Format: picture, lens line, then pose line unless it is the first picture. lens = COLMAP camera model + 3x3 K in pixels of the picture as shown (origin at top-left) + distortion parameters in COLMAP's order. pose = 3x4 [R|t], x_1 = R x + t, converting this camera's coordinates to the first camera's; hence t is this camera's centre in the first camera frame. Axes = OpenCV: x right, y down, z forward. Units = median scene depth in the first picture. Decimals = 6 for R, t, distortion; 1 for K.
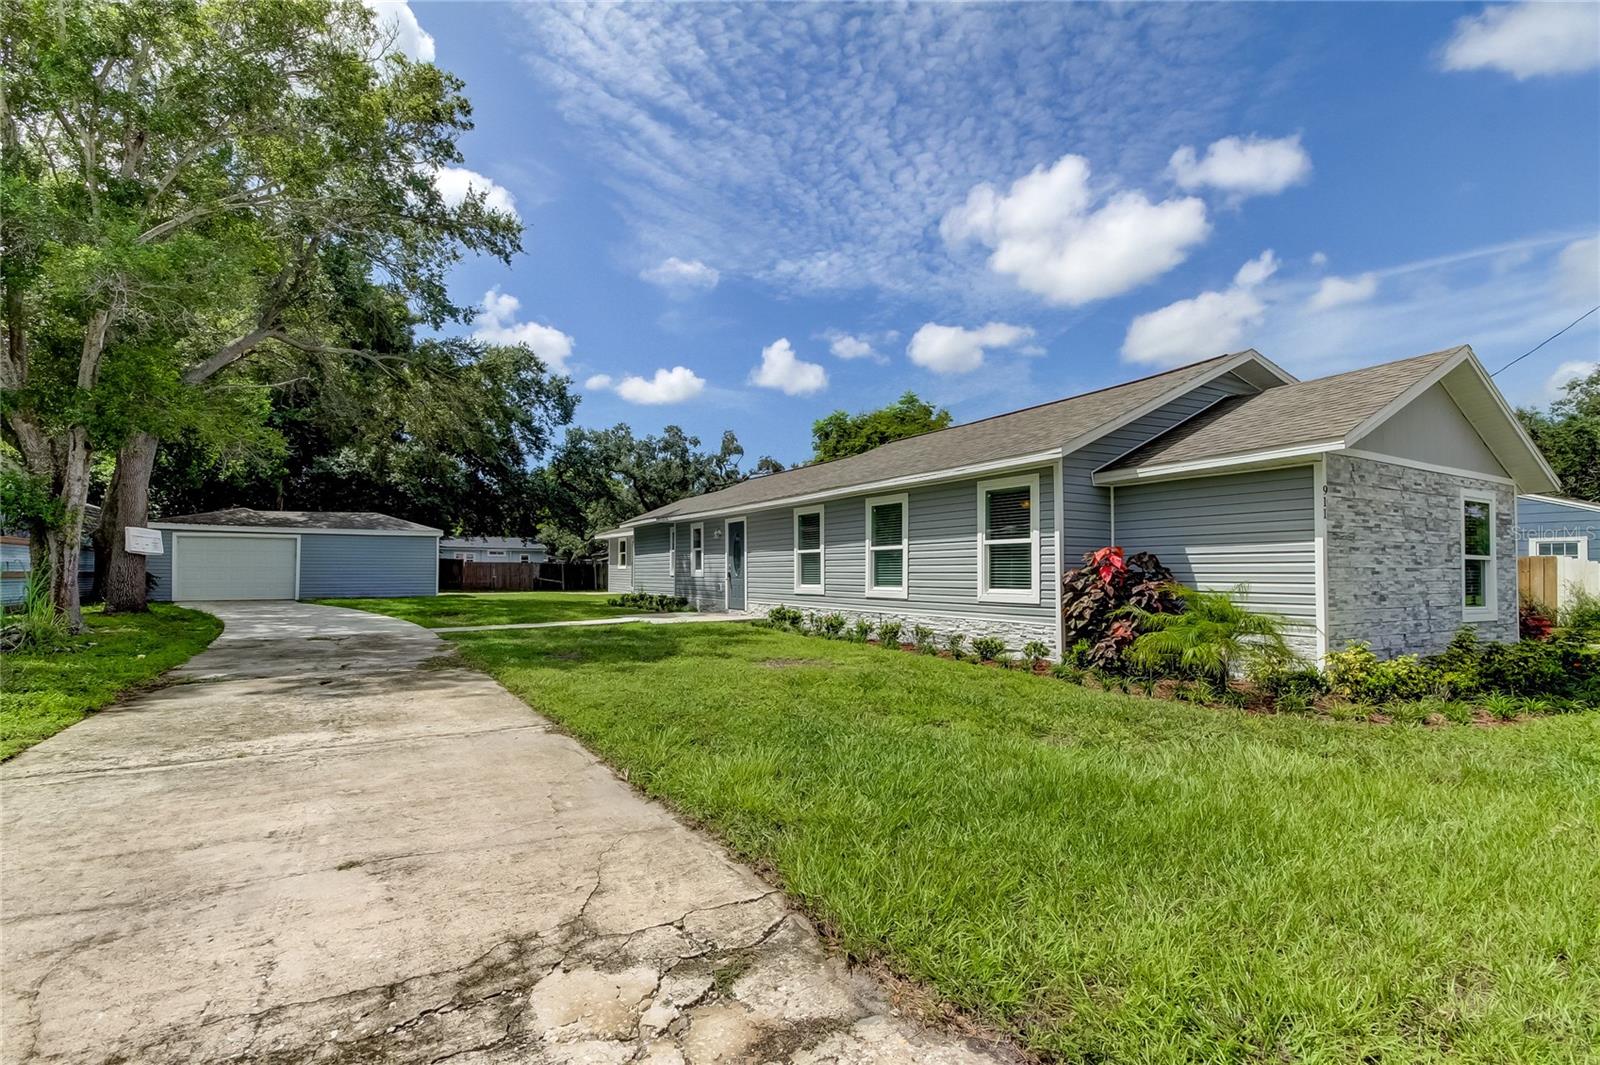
lens RADIAL K [[741.3, 0, 794.5], [0, 741.3, 549.6], [0, 0, 1]] dist [0.031602, -0.011337]
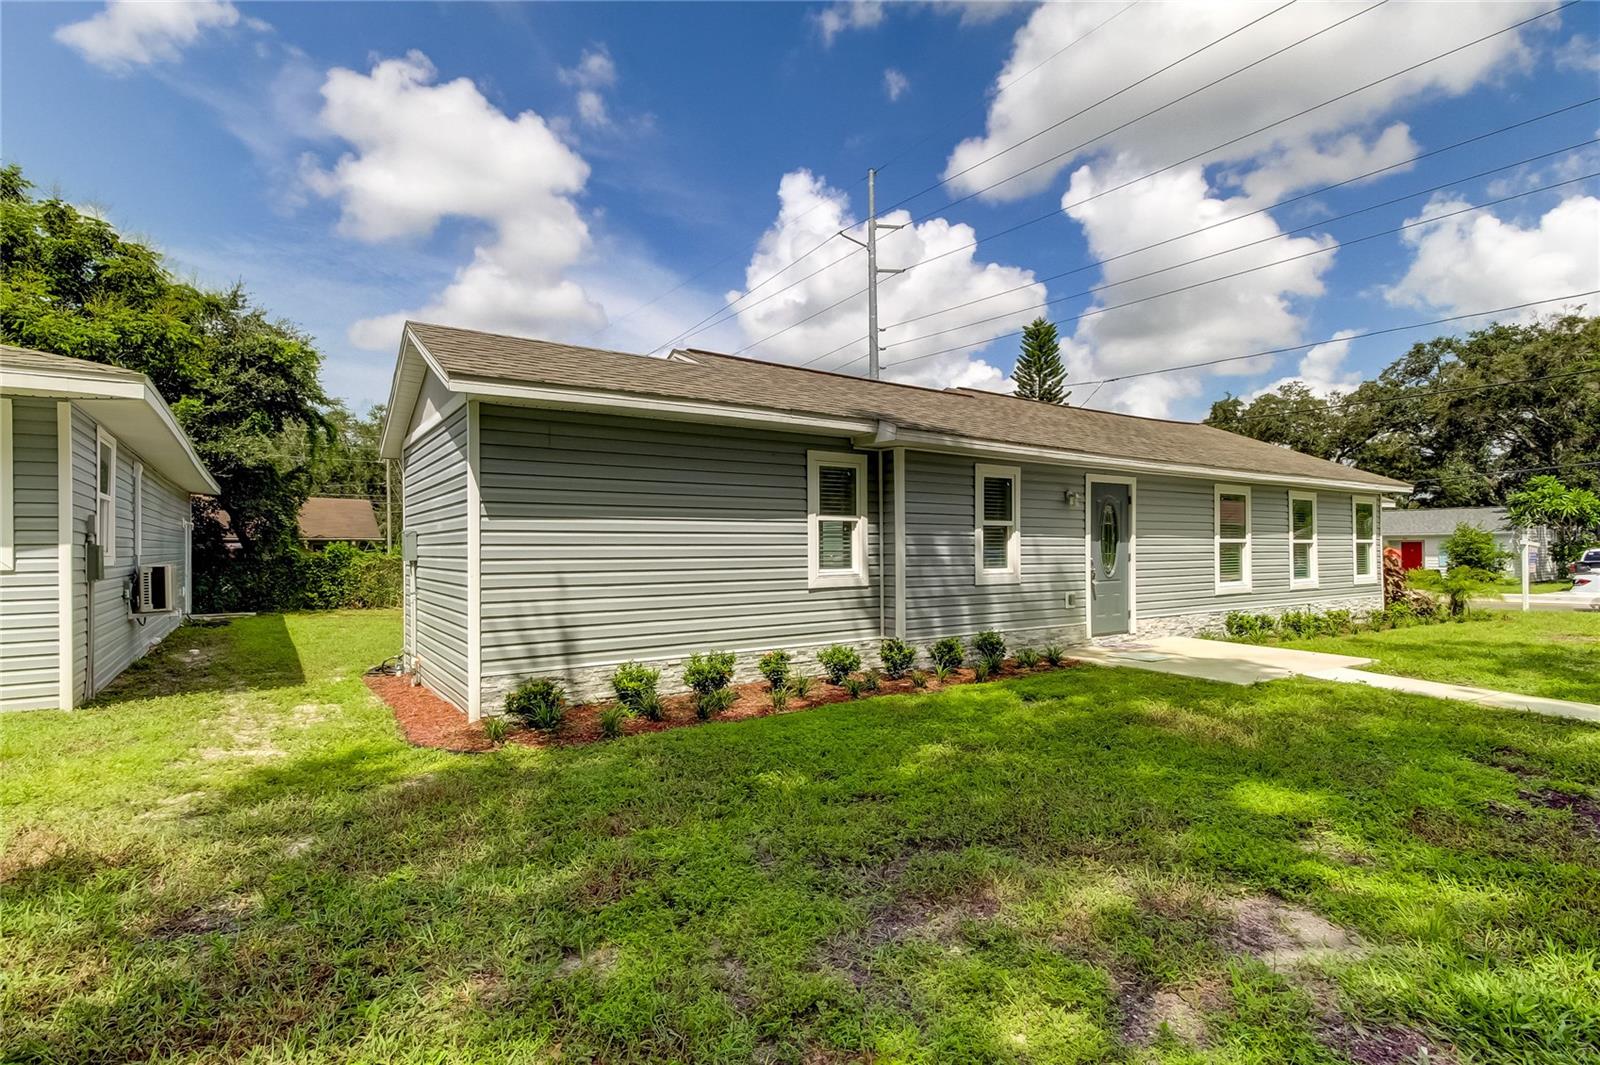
lens RADIAL K [[778.0, 0, 823.9], [0, 778.0, 548.2], [0, 0, 1]] dist [-0.000215, 0.000220]
pose [[-0.077325, 0.001946, 0.997004, -0.283468], [-0.026758, 0.999634, -0.004027, 0.009281], [-0.996647, -0.026990, -0.077245, 0.538892]]
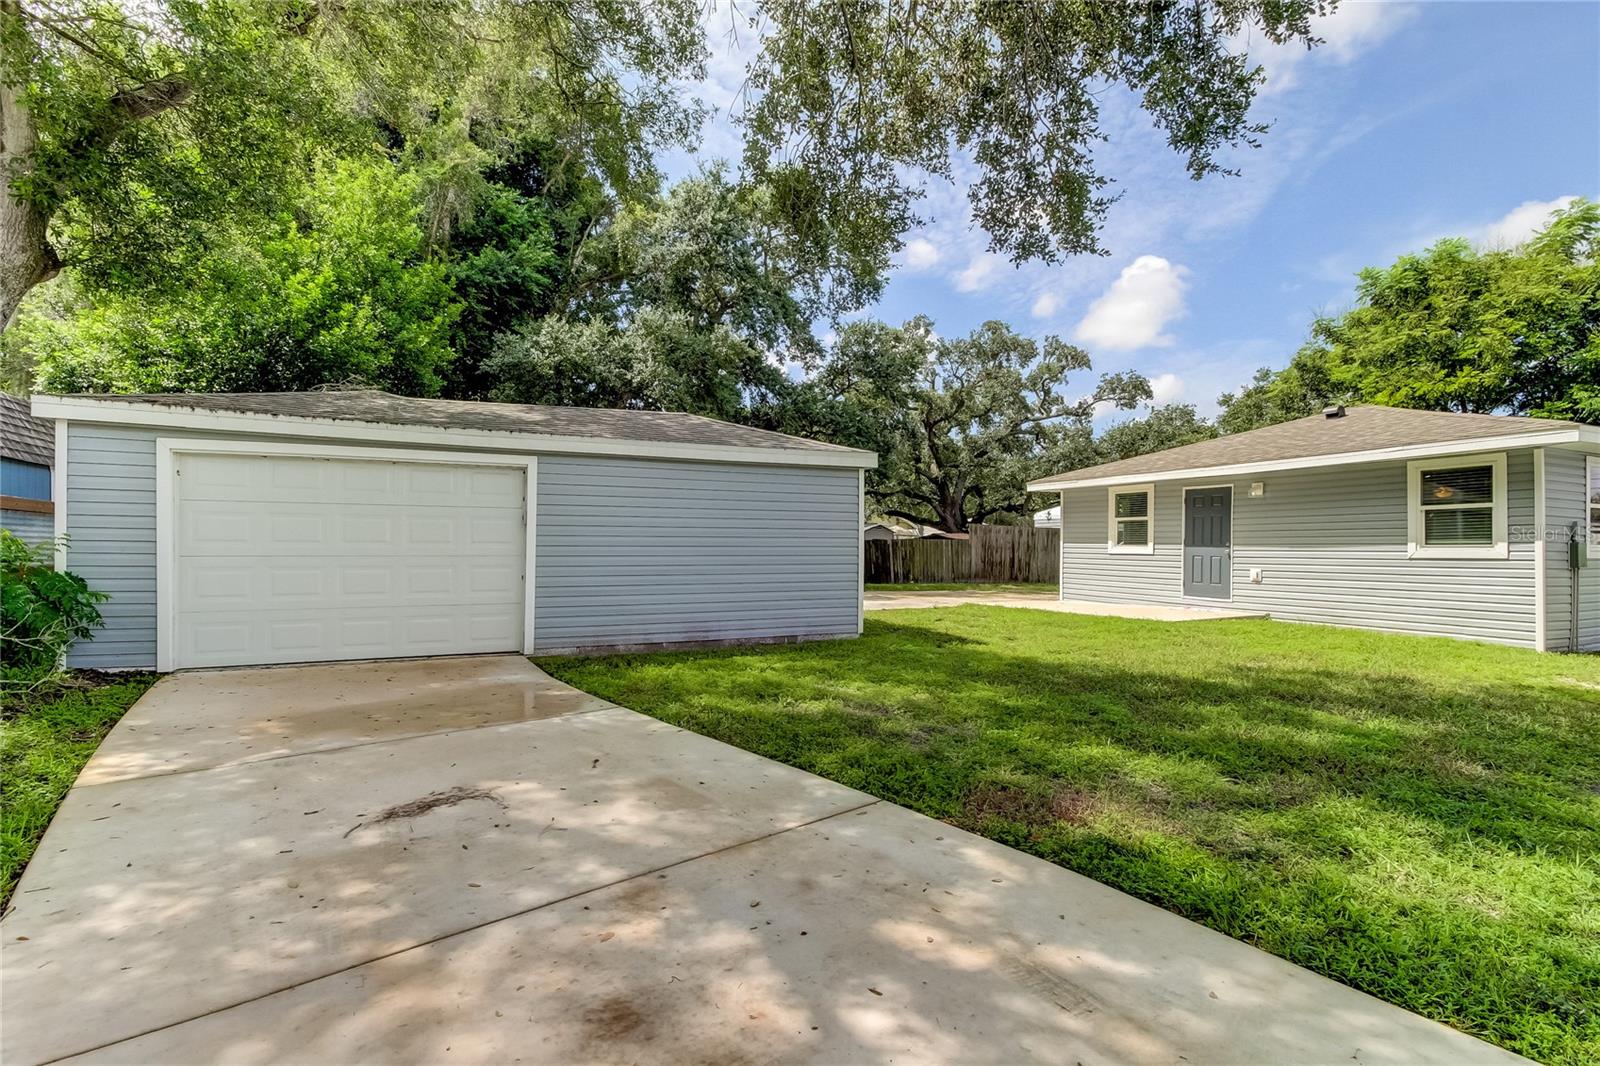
lens RADIAL K [[741.3, 0, 794.5], [0, 741.3, 550.1], [0, 0, 1]] dist [0.031602, -0.011337]
pose [[0.994387, 0.007184, -0.105560, -0.318939], [-0.003433, 0.999358, 0.035668, 0.006848], [0.105748, -0.035105, 0.993773, 0.420210]]
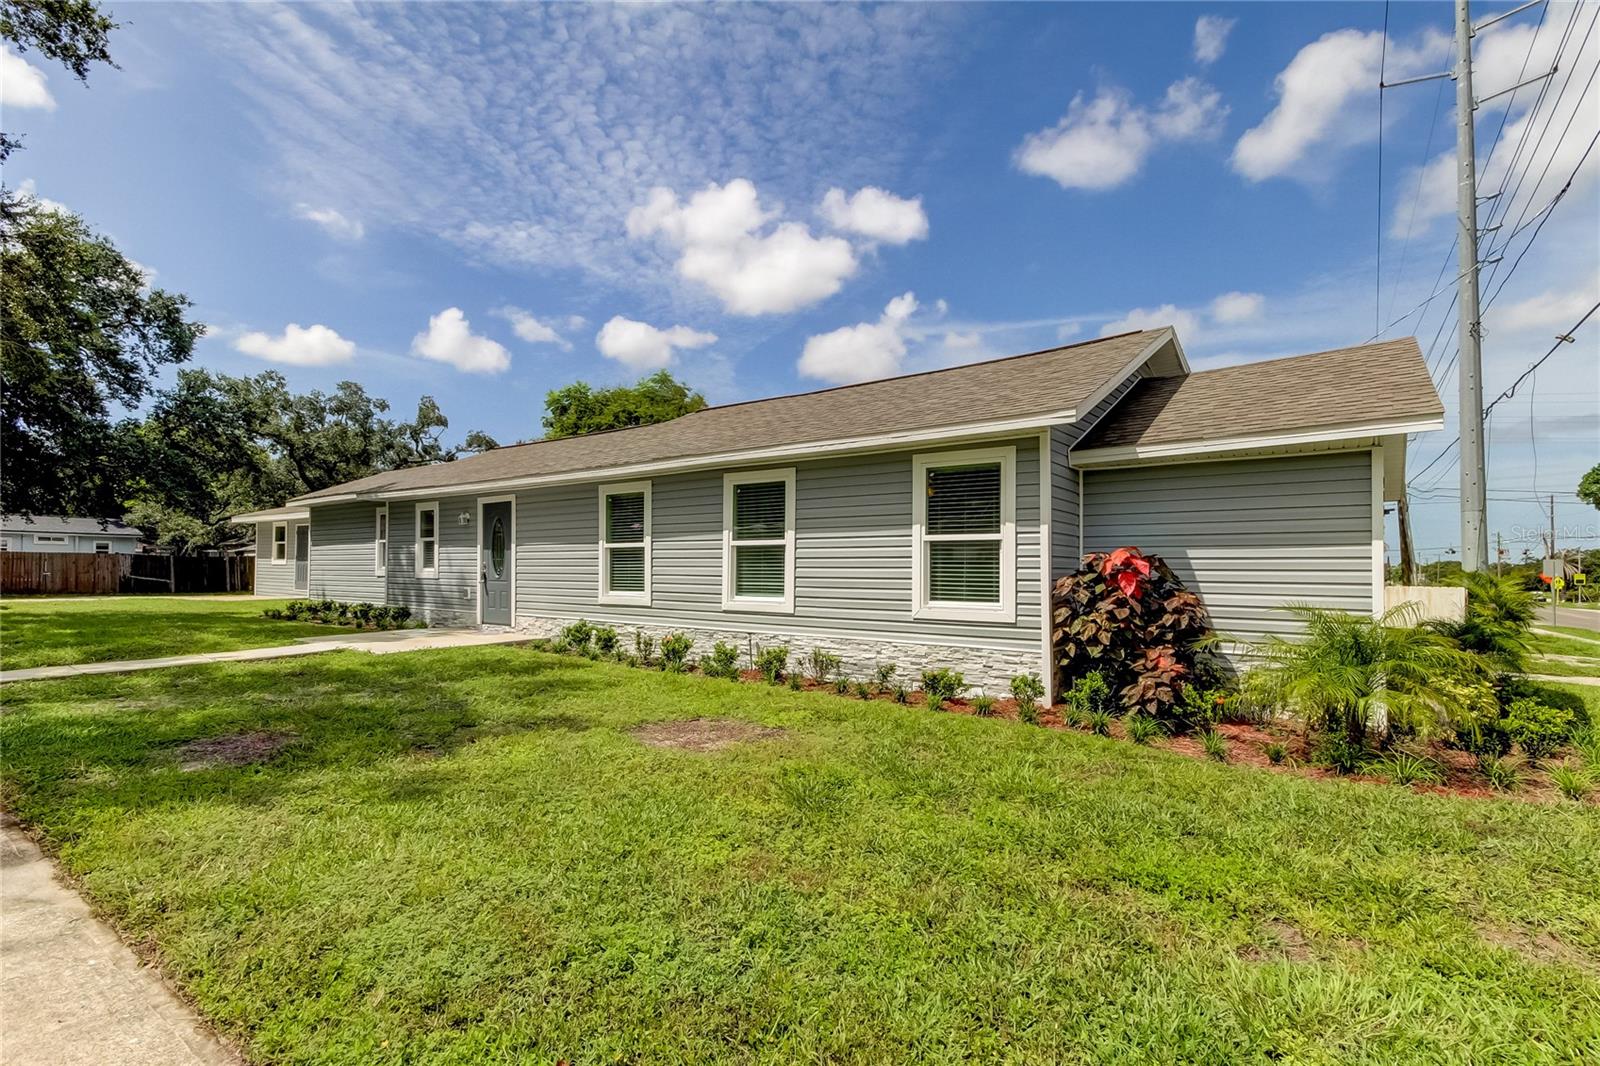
lens RADIAL K [[741.3, 0, 794.5], [0, 741.3, 550.1], [0, 0, 1]] dist [0.031602, -0.011337]
pose [[0.922344, 0.014704, 0.386090, -0.037966], [-0.017400, 0.999843, 0.003487, 0.000541], [-0.385978, -0.009934, 0.922455, 0.095422]]
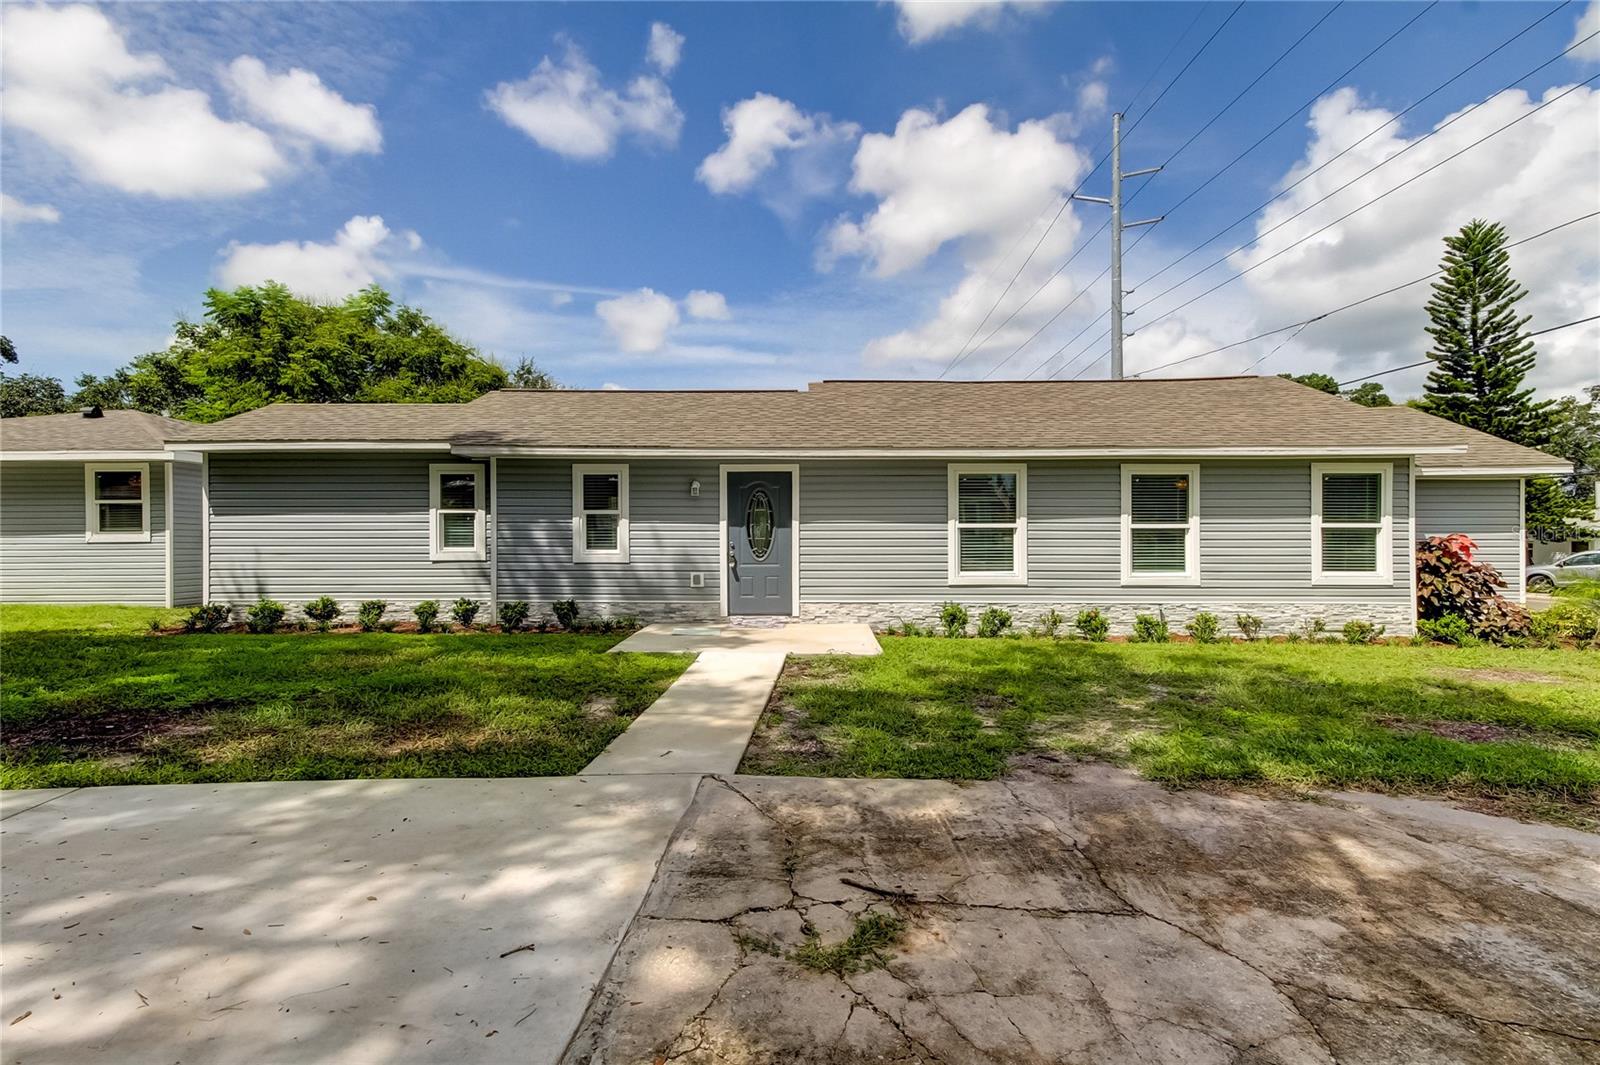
lens RADIAL K [[760.6, 0, 809.9], [0, 760.6, 548.3], [0, 0, 1]] dist [0.033222, -0.014175]
pose [[0.520674, -0.006101, 0.853734, -0.252461], [-0.027961, 0.999316, 0.024194, 0.003963], [-0.853298, -0.036469, 0.520147, 0.270126]]
